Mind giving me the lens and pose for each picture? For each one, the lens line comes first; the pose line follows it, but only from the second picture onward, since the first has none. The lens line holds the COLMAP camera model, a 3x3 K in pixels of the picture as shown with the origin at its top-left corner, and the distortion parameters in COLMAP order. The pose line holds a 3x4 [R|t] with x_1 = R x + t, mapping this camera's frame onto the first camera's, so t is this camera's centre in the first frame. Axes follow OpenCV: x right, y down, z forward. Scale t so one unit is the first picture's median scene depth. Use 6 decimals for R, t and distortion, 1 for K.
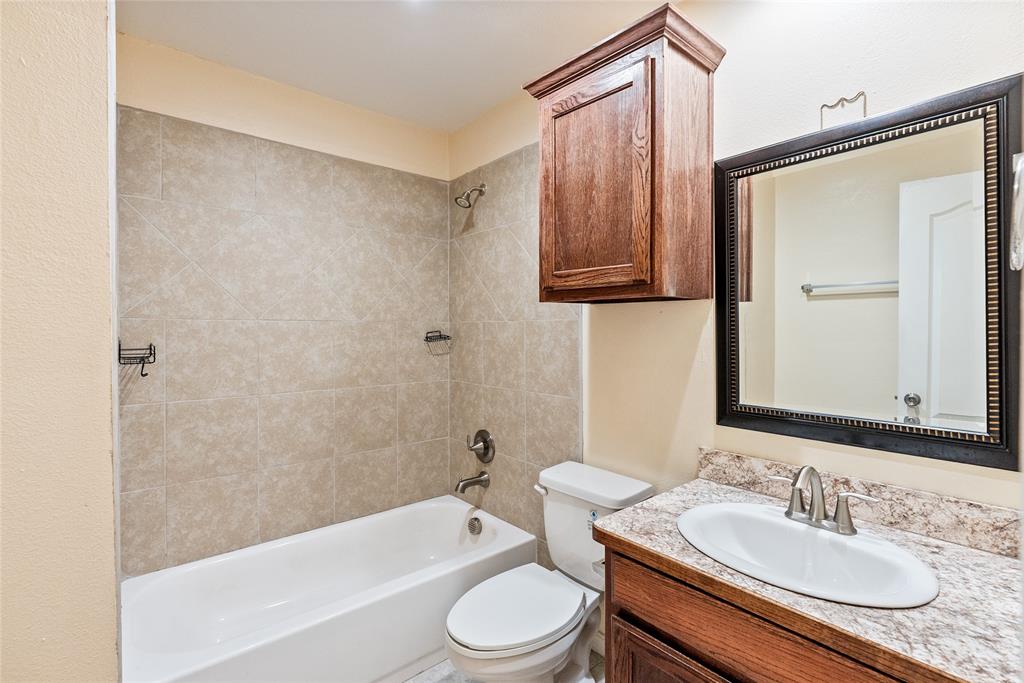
lens RADIAL K [[468.5, 0, 513.0], [0, 468.5, 322.4], [0, 0, 1]] dist [-0.000398, 0.001038]
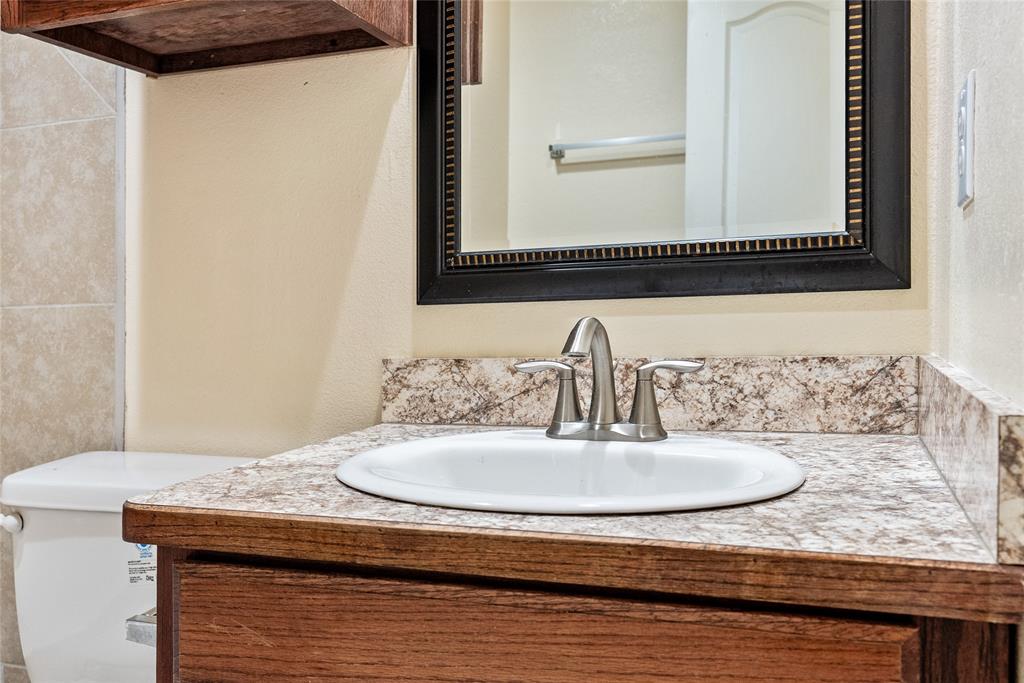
lens RADIAL K [[838.9, 0, 512.0], [0, 838.9, 341.5], [0, 0, 1]] dist [0.002999, 0.003483]
pose [[0.859062, 0.007483, 0.511816, 0.102221], [-0.005369, 0.999970, -0.005608, 0.341785], [-0.511843, 0.002070, 0.859077, 0.277463]]
